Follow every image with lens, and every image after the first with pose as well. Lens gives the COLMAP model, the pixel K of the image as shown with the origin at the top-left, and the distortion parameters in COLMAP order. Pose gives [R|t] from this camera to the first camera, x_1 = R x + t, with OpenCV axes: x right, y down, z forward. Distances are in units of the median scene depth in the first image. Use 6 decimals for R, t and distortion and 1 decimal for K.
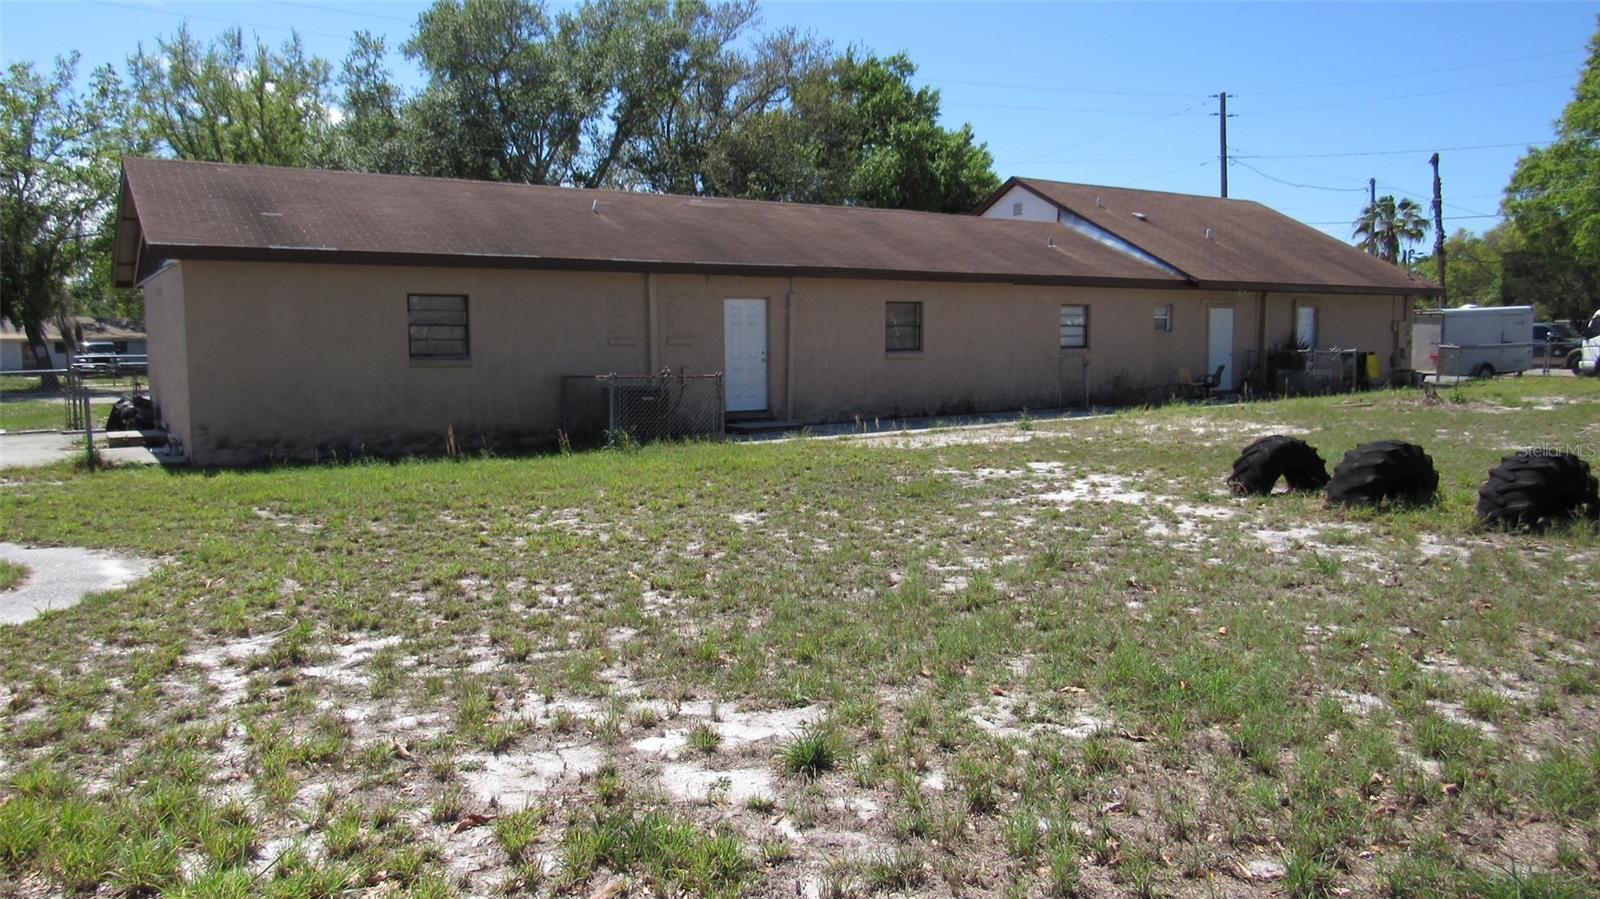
lens RADIAL K [[1137.0, 0, 800.0], [0, 1137.0, 449.5], [0, 0, 1]] dist [-0.004357, 0.000917]
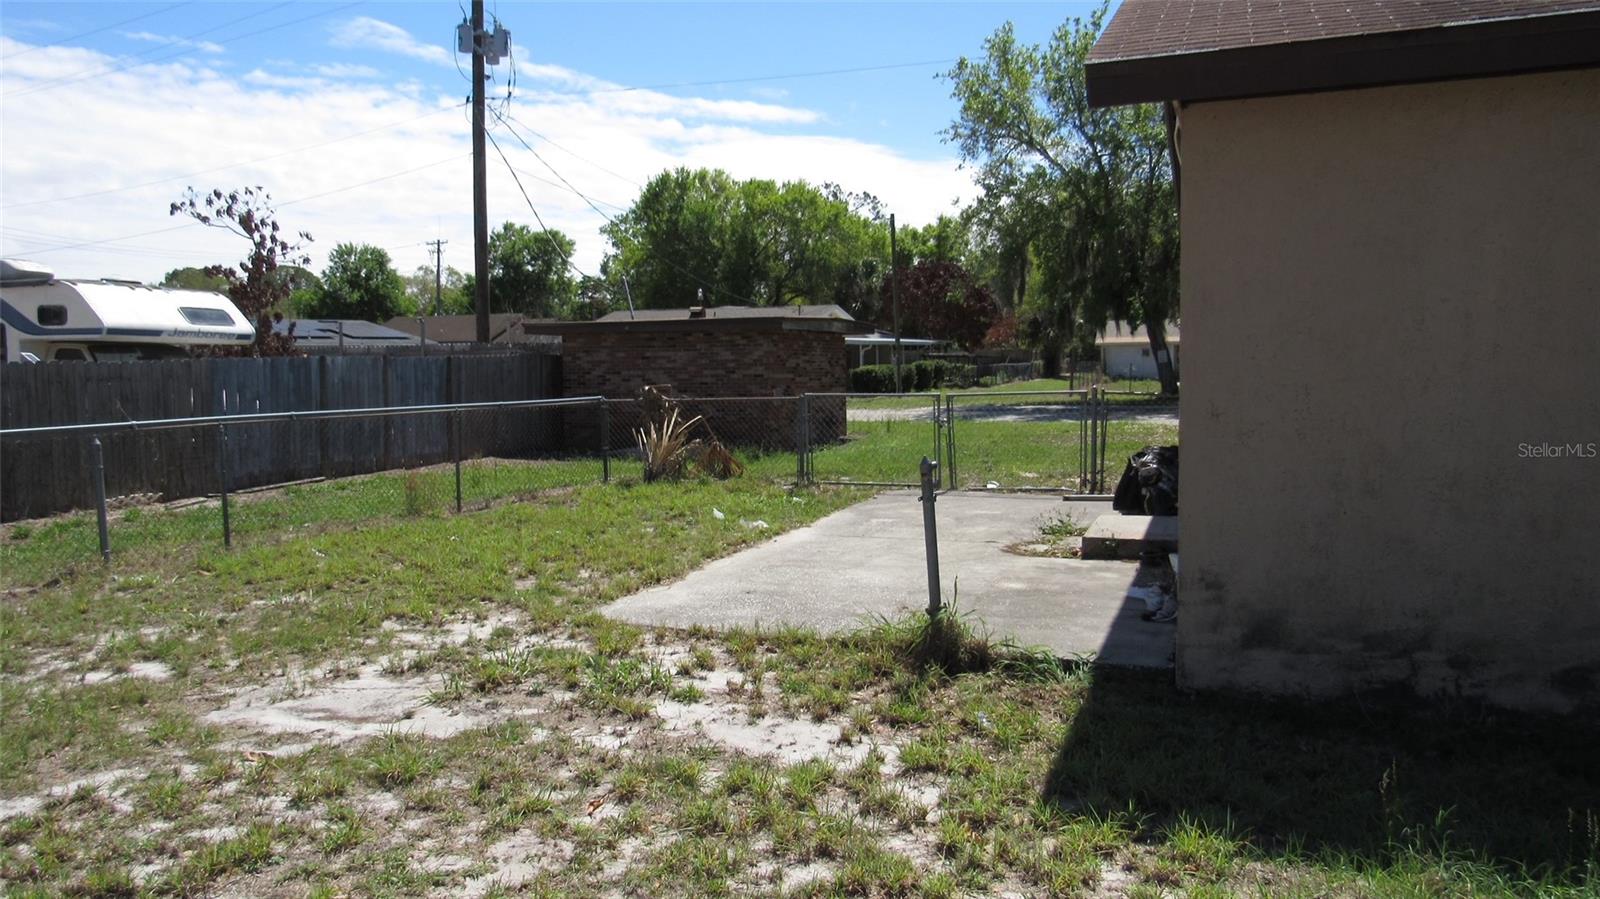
lens RADIAL K [[1137.0, 0, 800.0], [0, 1137.0, 449.5], [0, 0, 1]] dist [-0.004357, 0.000917]
pose [[0.584680, 0.058921, -0.809122, -0.237605], [-0.059214, 0.997798, 0.029872, -0.047266], [0.809100, 0.030446, 0.586881, 0.515473]]
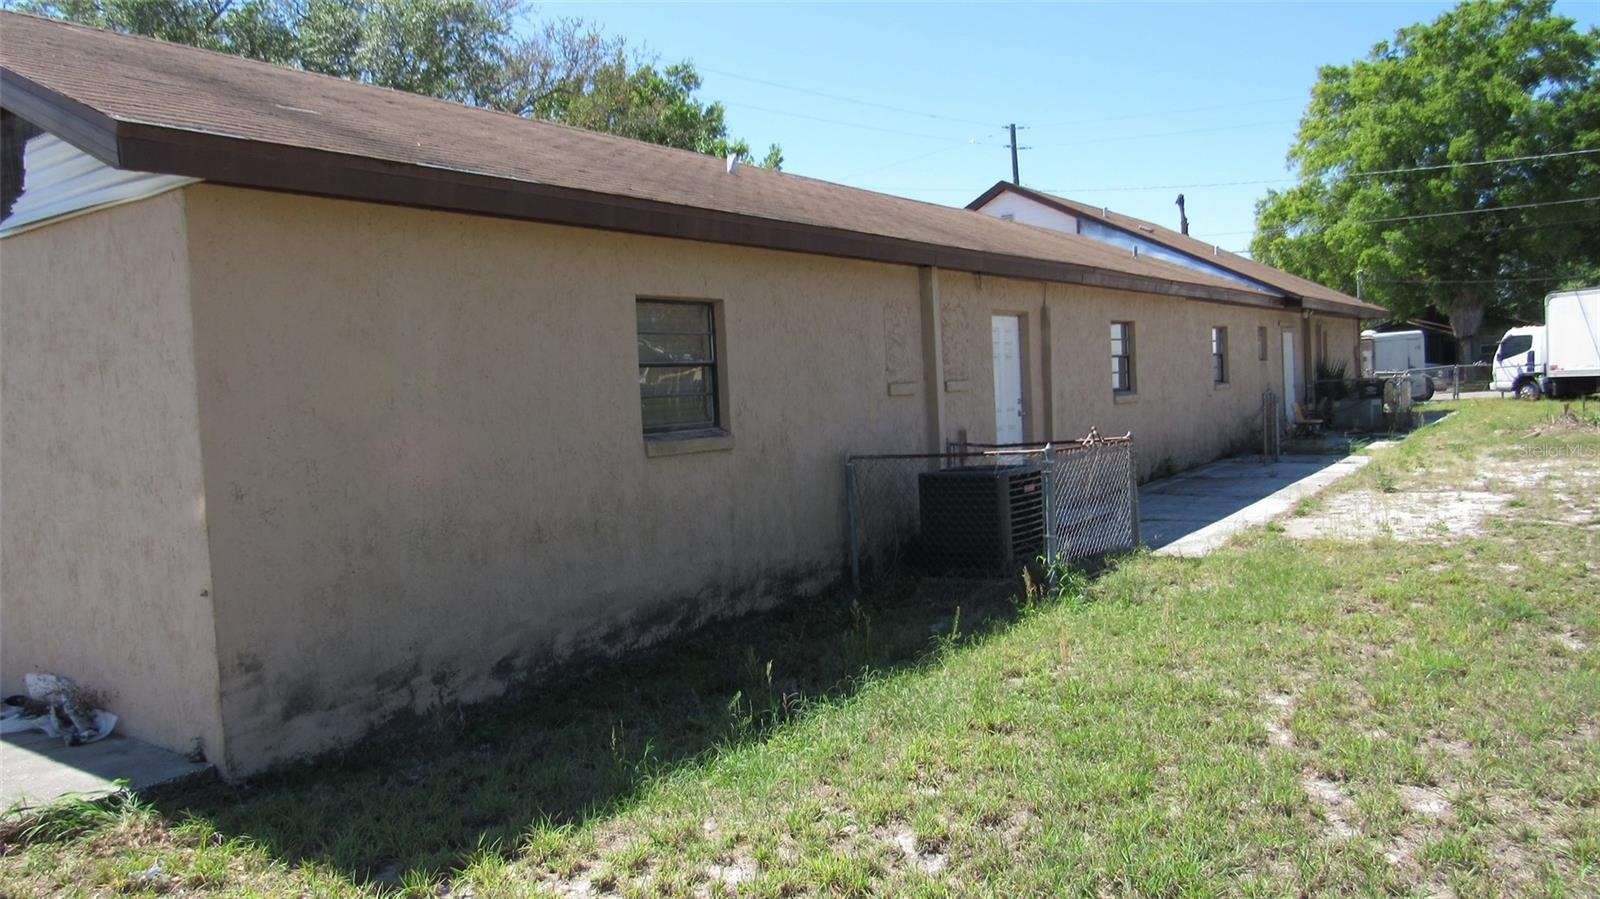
lens RADIAL K [[1137.0, 0, 800.0], [0, 1137.0, 449.5], [0, 0, 1]] dist [-0.004357, 0.000917]
pose [[0.934889, -0.056199, 0.350464, -0.363920], [0.074249, 0.996505, -0.038270, -0.044316], [-0.347089, 0.061800, 0.935794, 0.456350]]
